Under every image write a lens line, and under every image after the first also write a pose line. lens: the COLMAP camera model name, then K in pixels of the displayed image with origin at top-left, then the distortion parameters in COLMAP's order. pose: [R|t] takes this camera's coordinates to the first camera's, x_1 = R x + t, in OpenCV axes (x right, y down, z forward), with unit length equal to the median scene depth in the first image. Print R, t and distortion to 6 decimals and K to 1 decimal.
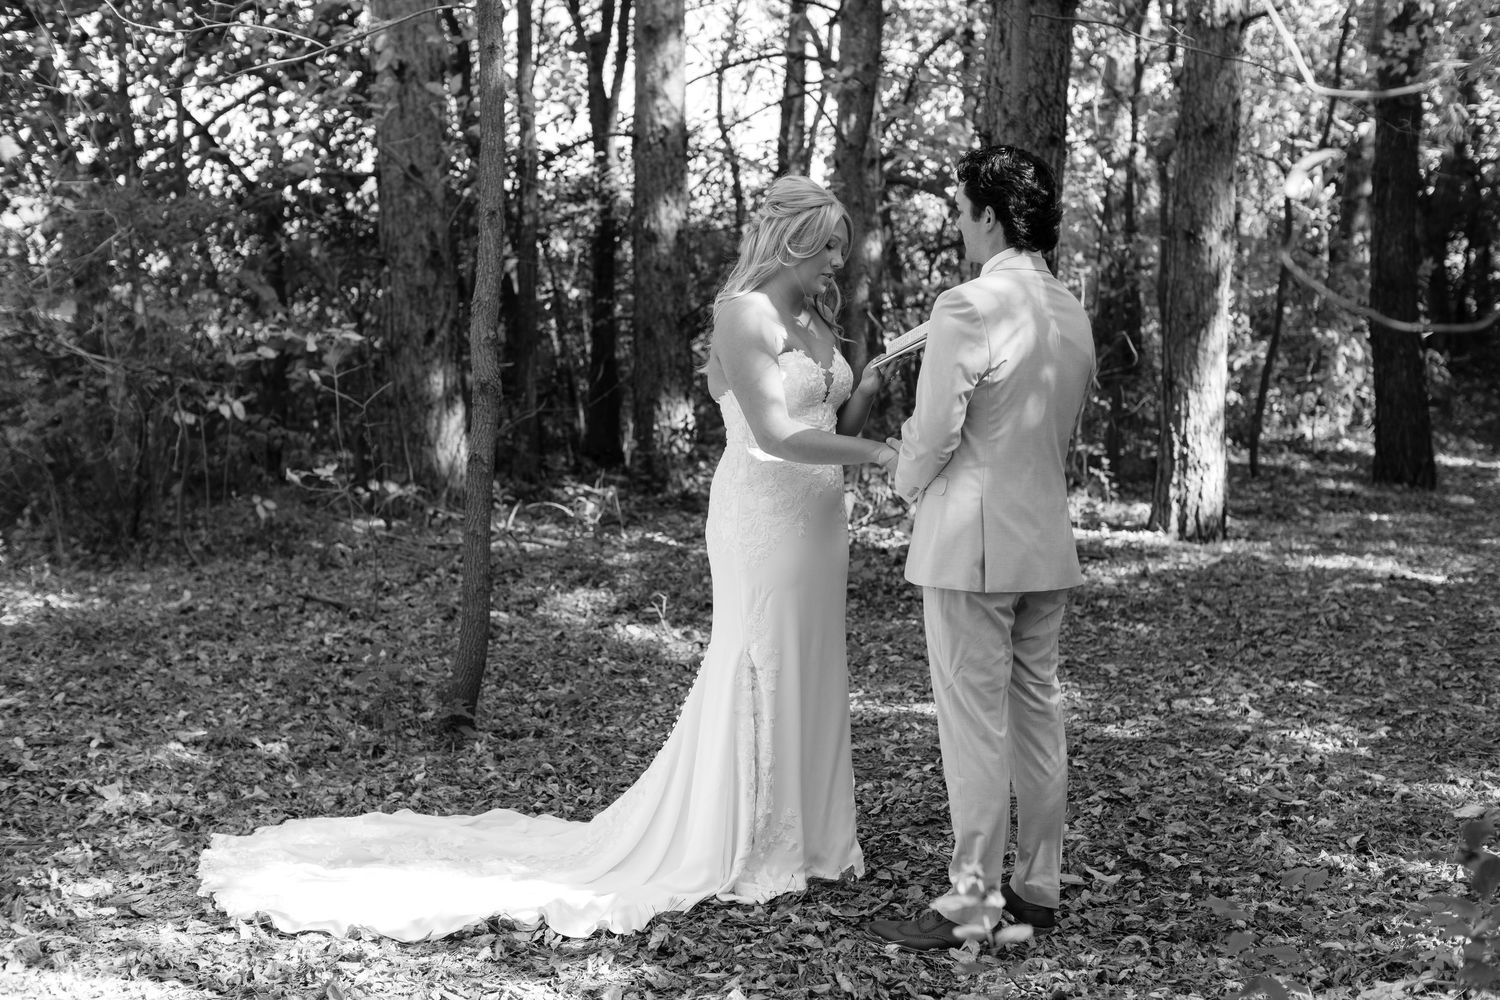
lens RADIAL K [[2182.4, 0, 750.0], [0, 2182.4, 500.0], [0, 0, 1]] dist [0.032220, -0.043375]
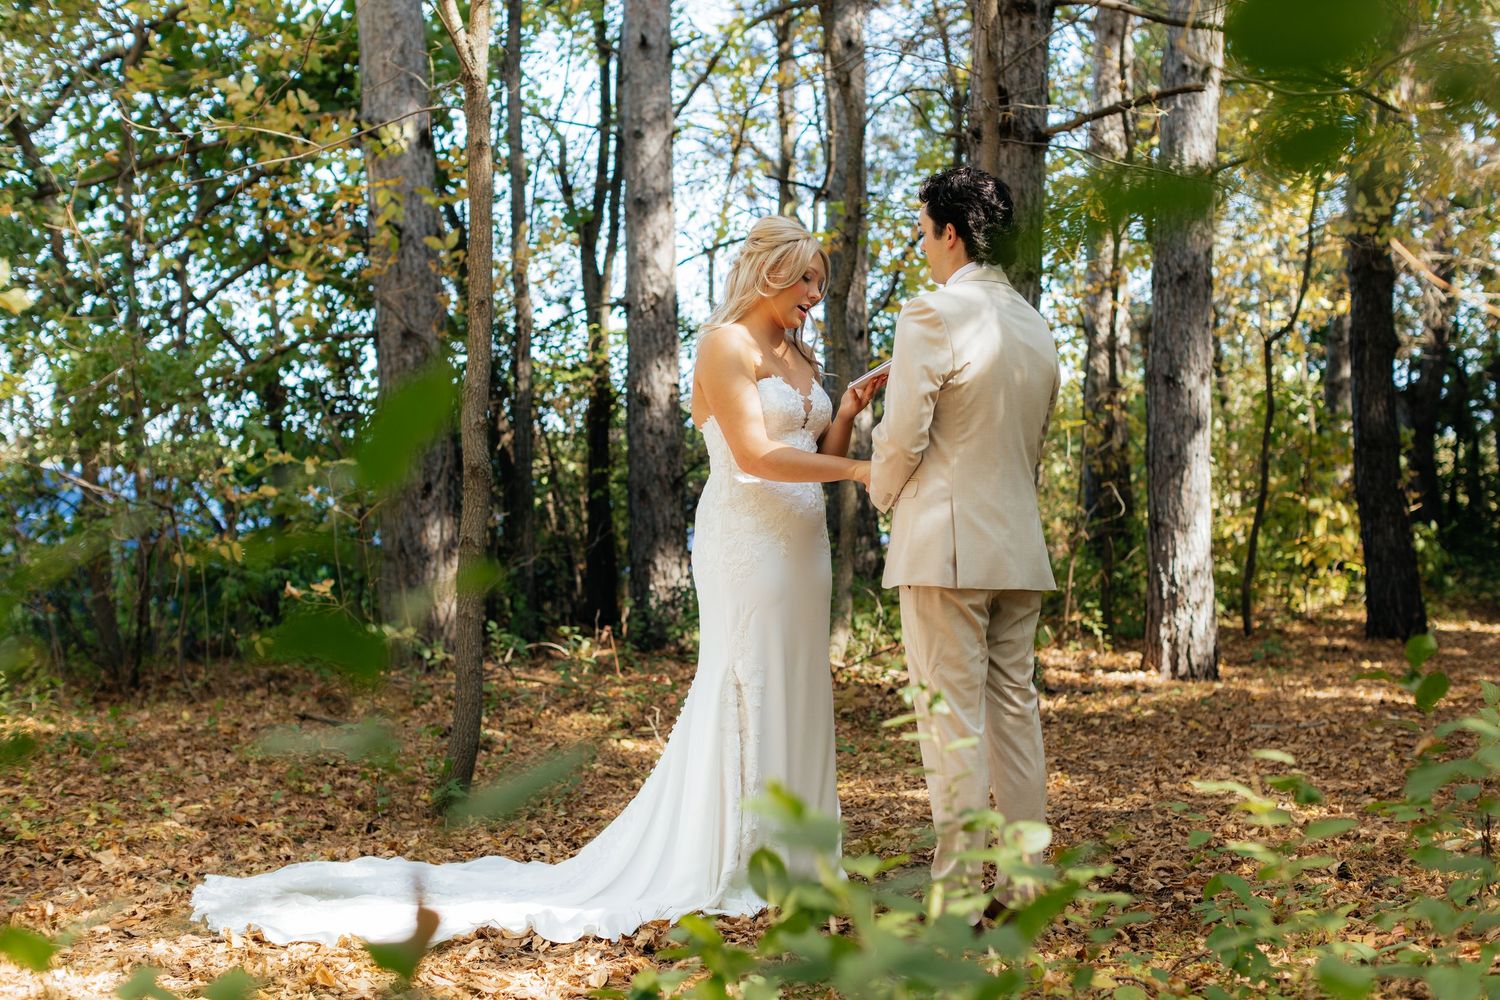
lens RADIAL K [[2186.2, 0, 750.0], [0, 2186.2, 500.0], [0, 0, 1]] dist [0.010382, 0.063445]
pose [[0.999793, -0.020313, -0.001185, 0.006204], [0.020050, 0.993407, -0.112873, 0.058272], [0.003470, 0.112826, 0.993609, -0.014964]]
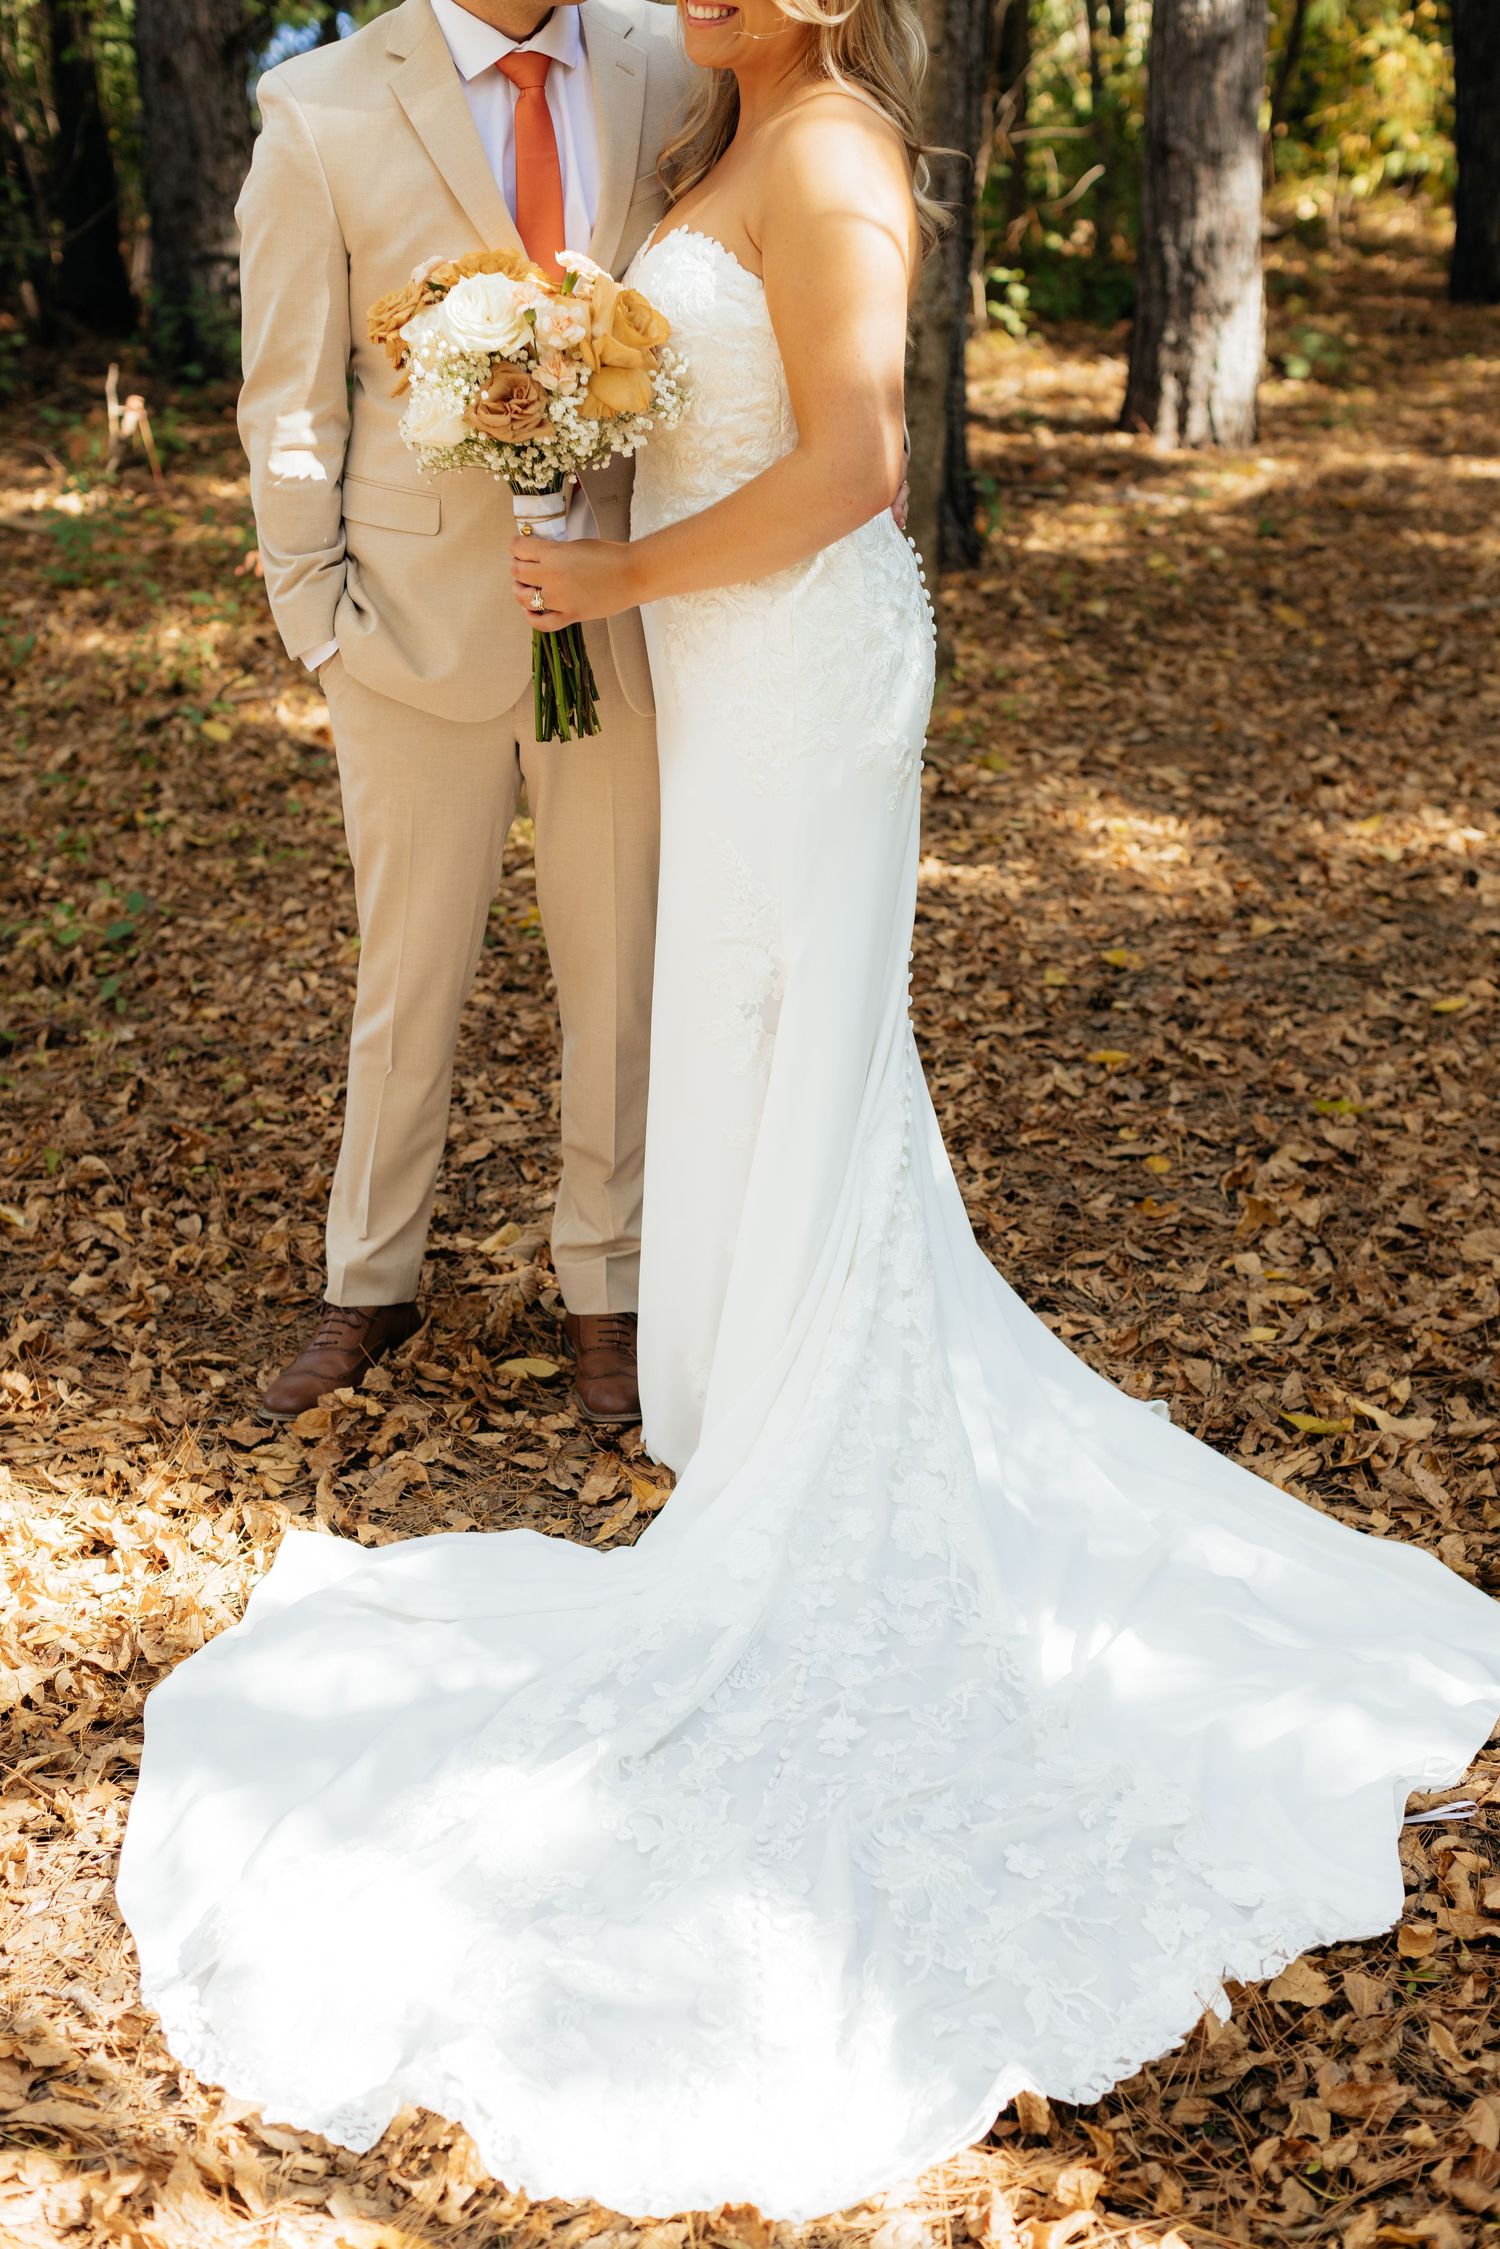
lens RADIAL K [[3272.1, 0, 750.0], [0, 3272.1, 1124.5], [0, 0, 1]] dist [0.032220, -0.043375]
pose [[0.990595, -0.063884, 0.120996, -0.026900], [0.031712, 0.967426, 0.251159, -0.034955], [-0.133100, -0.244960, 0.960354, 0.225400]]
